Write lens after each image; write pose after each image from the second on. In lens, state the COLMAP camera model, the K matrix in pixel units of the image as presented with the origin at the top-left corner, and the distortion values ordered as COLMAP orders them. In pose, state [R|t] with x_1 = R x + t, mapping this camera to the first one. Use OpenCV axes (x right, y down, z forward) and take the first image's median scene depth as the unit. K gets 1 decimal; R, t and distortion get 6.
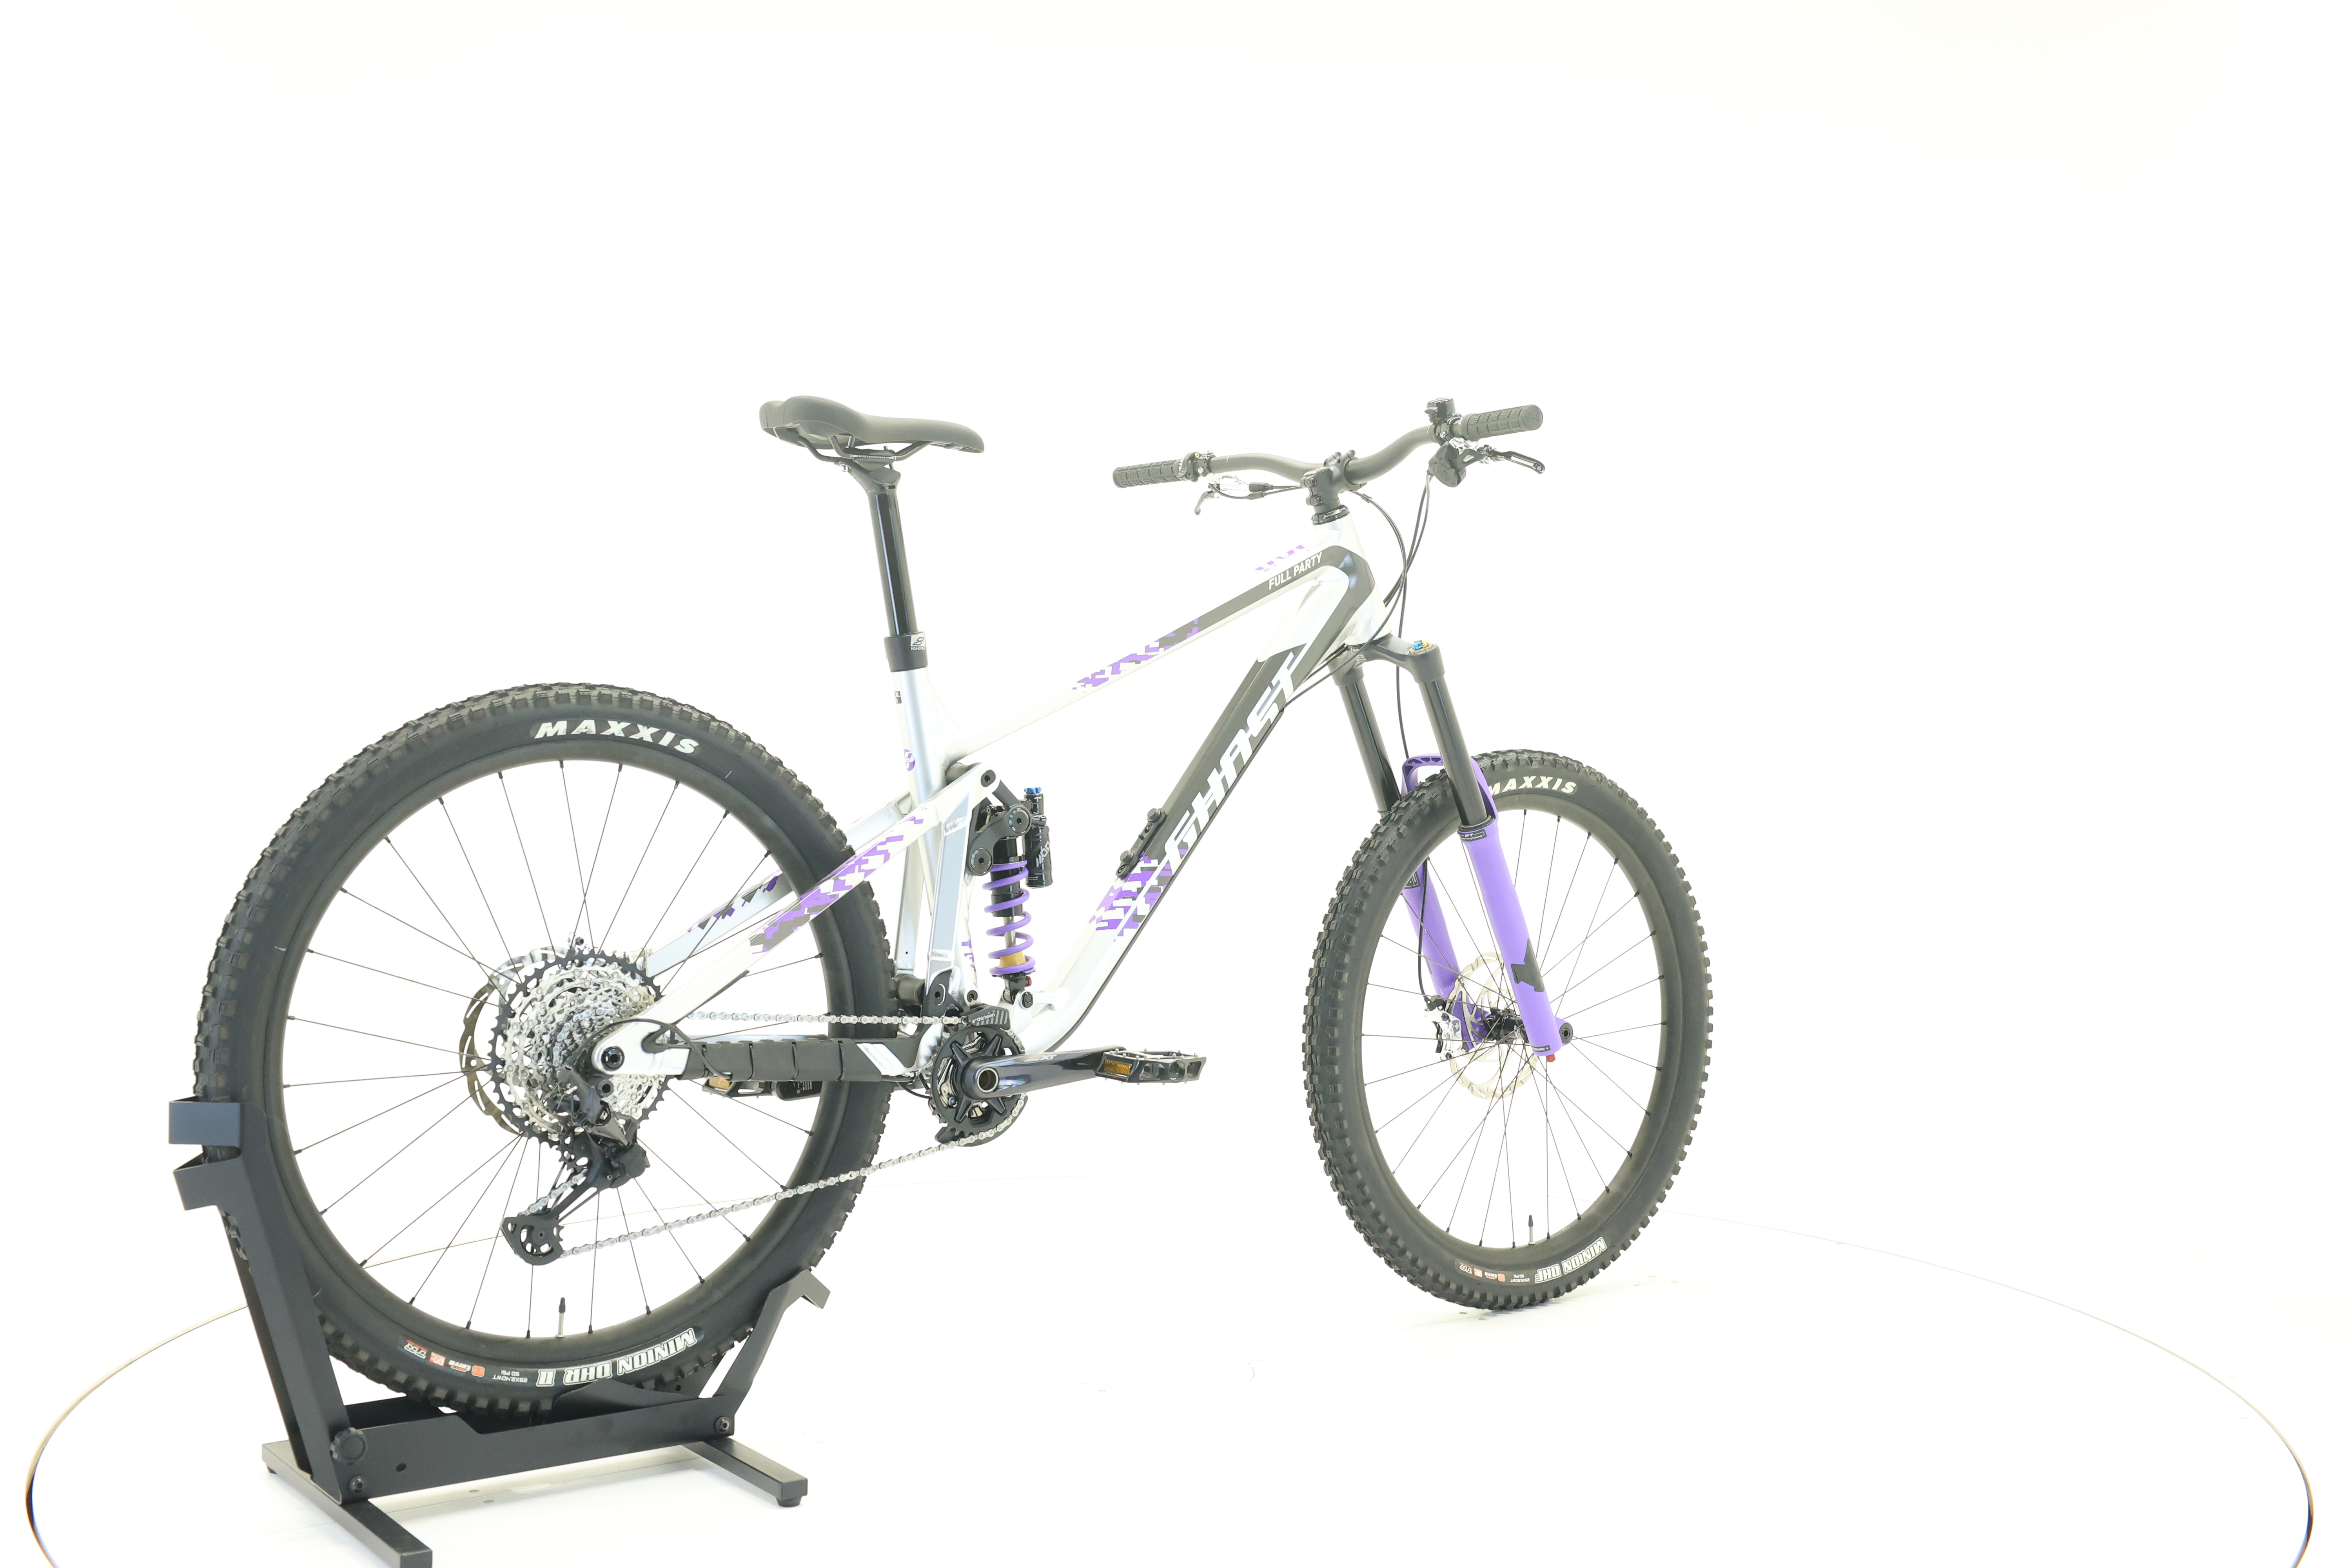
lens RADIAL K [[2461.3, 0, 1167.8], [0, 2461.3, 786.2], [0, 0, 1]] dist [0.006390, 0.000000]
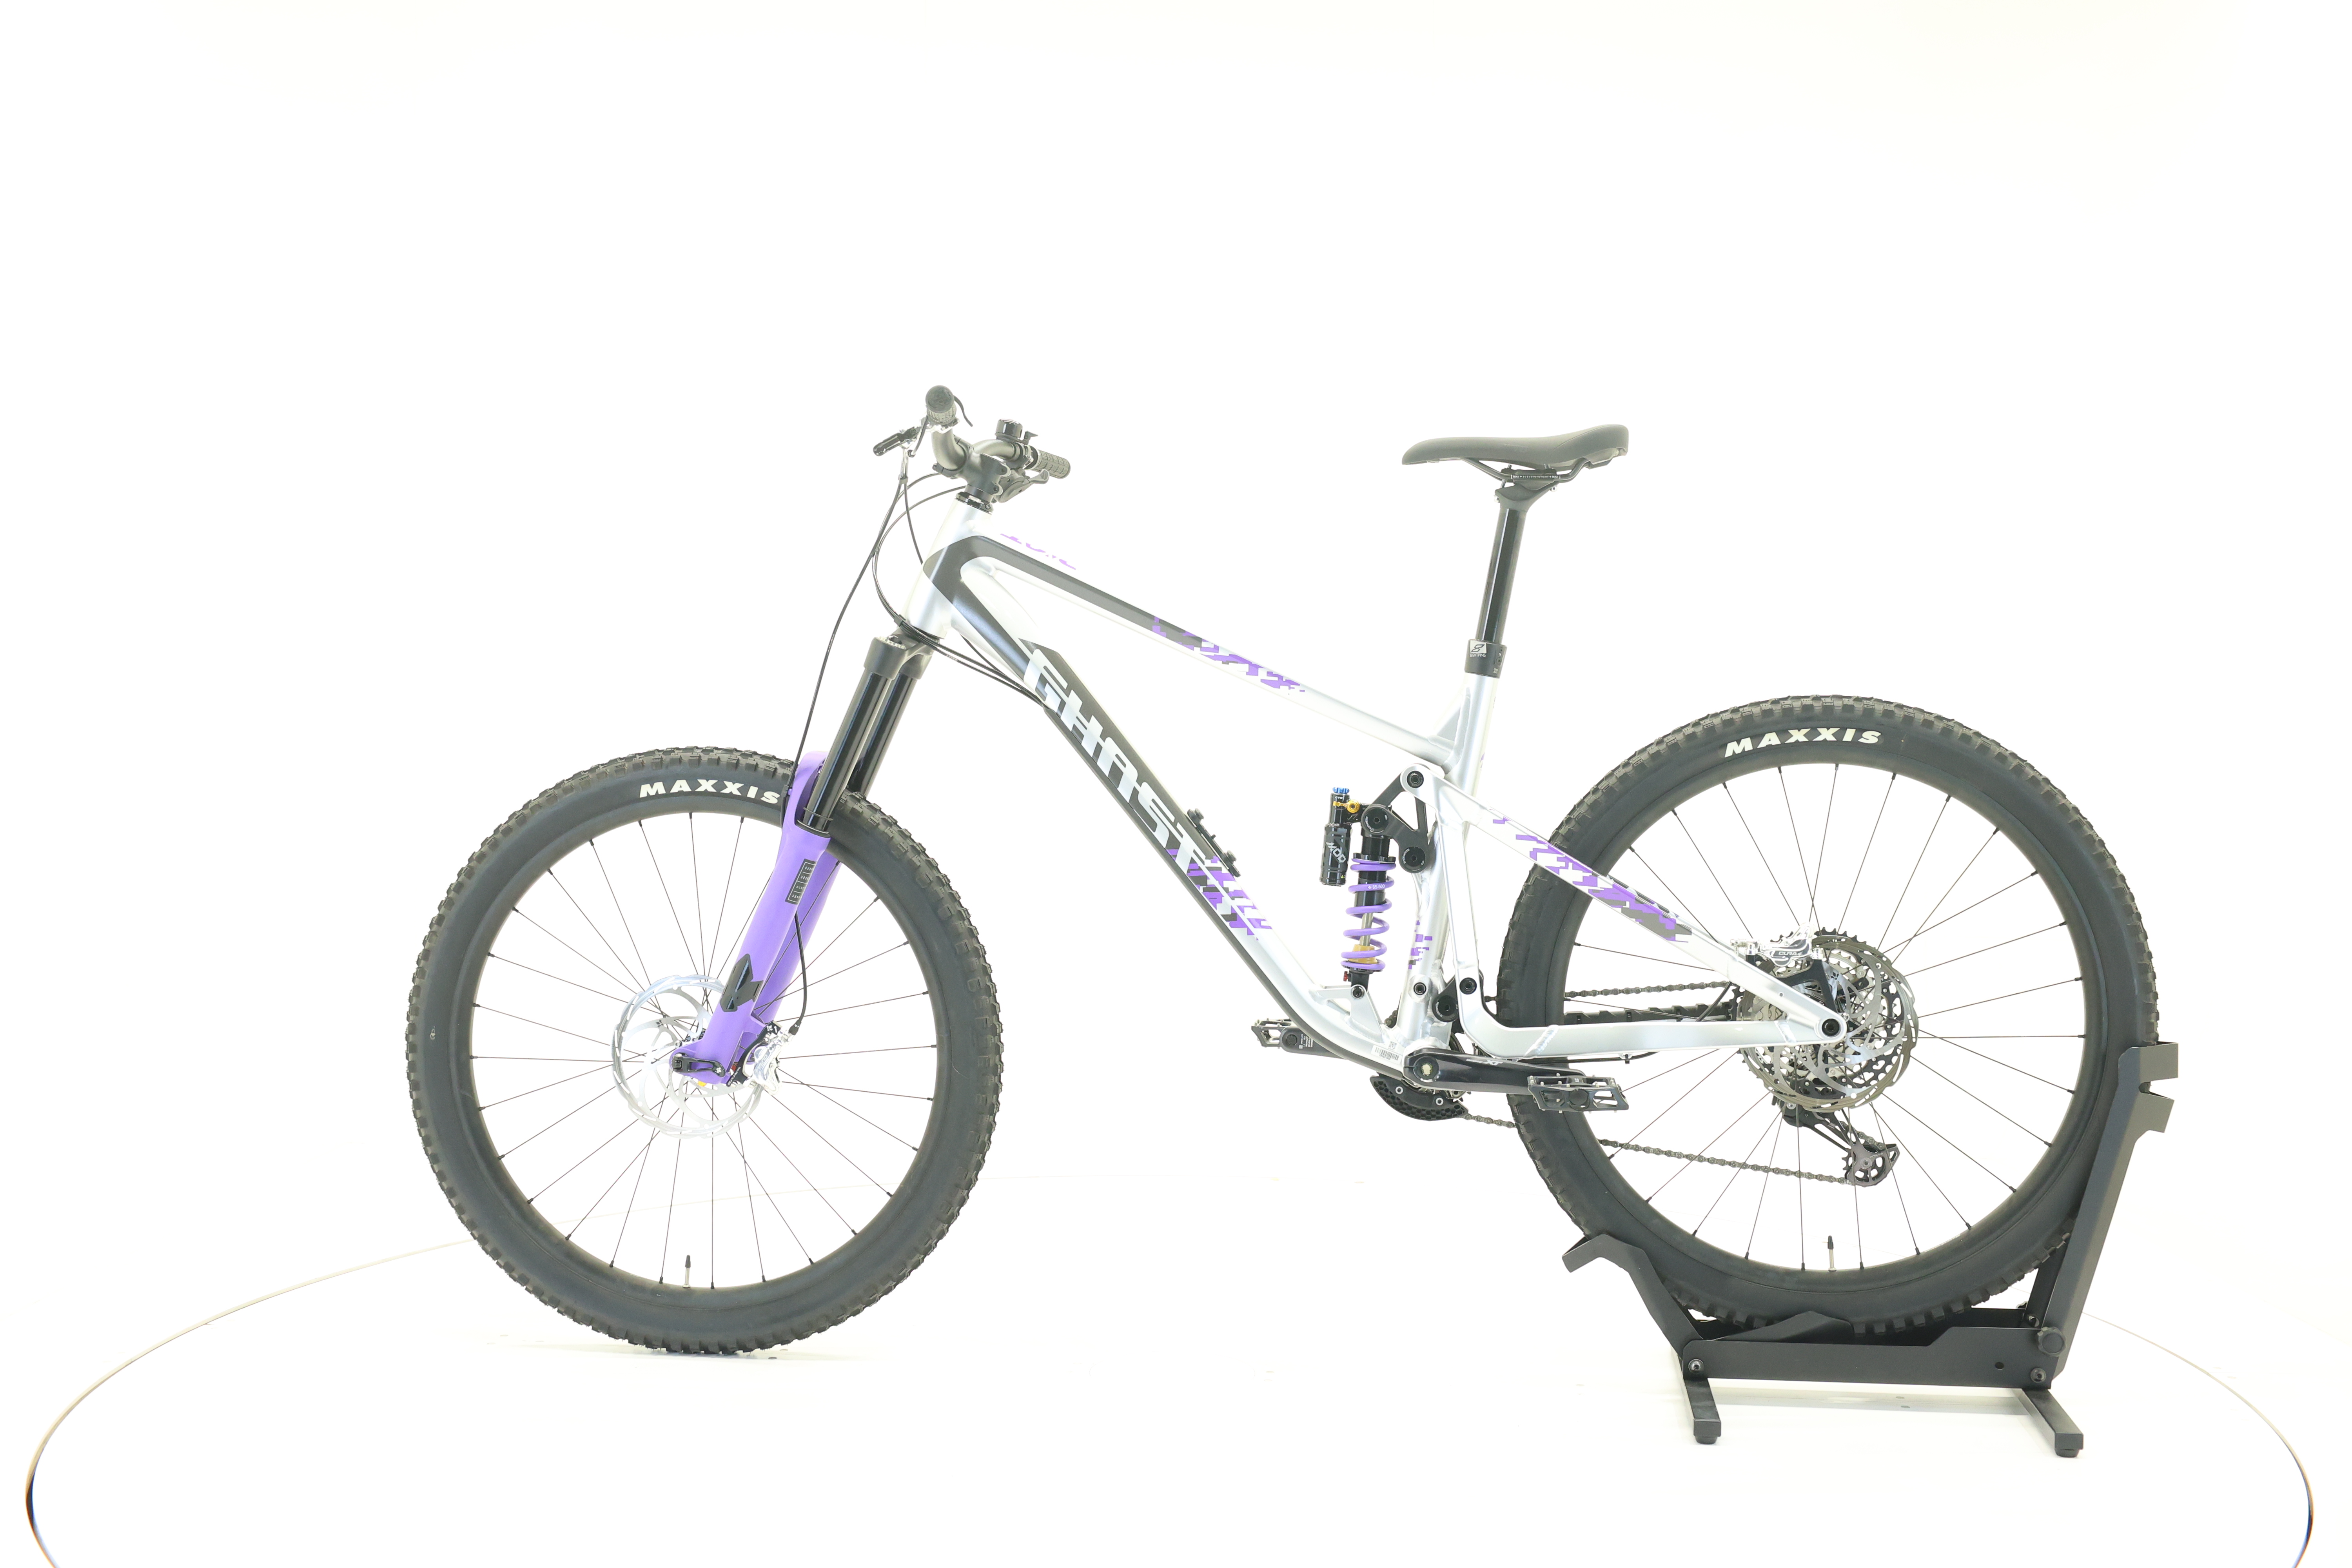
lens RADIAL K [[2461.3, 0, 1176.9], [0, 2461.3, 779.3], [0, 0, 1]] dist [0.006390, 0.000000]
pose [[-0.719525, -0.028074, 0.693898, -0.713808], [0.007083, 0.998834, 0.047755, -0.052048], [-0.694430, 0.039276, -0.718488, 1.775056]]
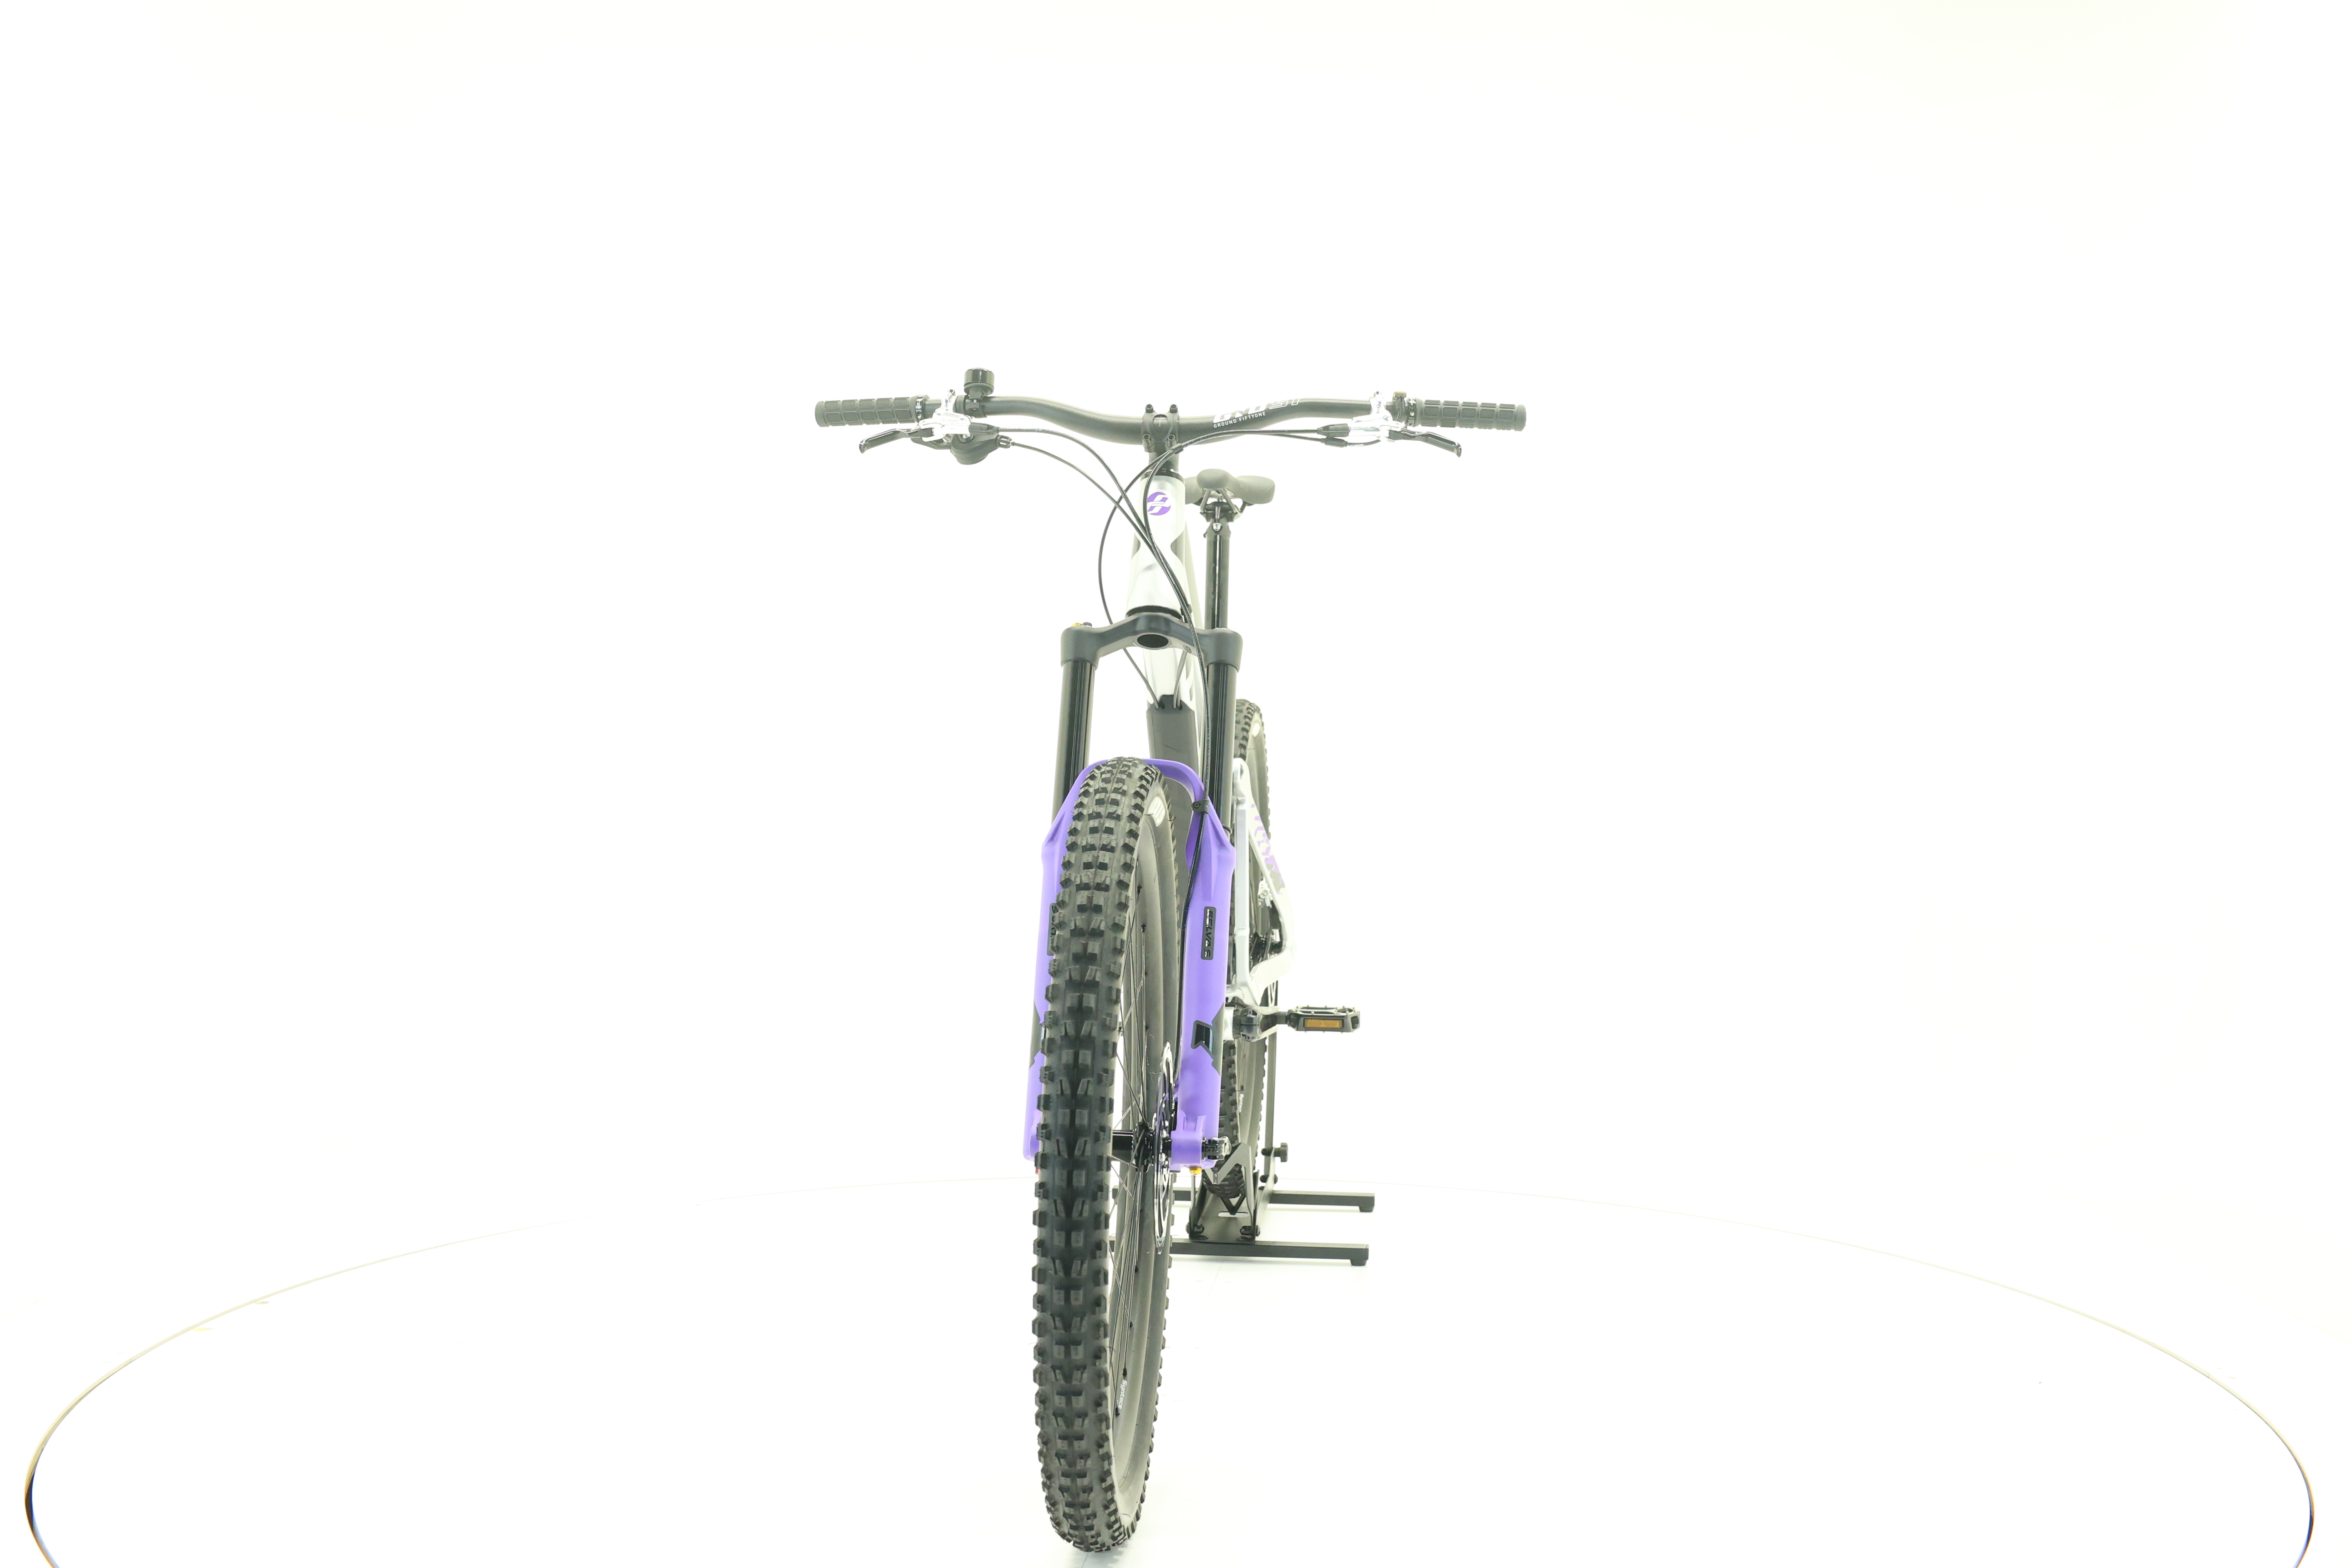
lens RADIAL K [[2461.3, 0, 1181.3], [0, 2461.3, 778.6], [0, 0, 1]] dist [0.006390, 0.000000]
pose [[-0.673560, 0.006766, -0.739101, 0.765256], [-0.028482, 0.998978, 0.035101, -0.039506], [0.738583, 0.044694, -0.672679, 1.729344]]
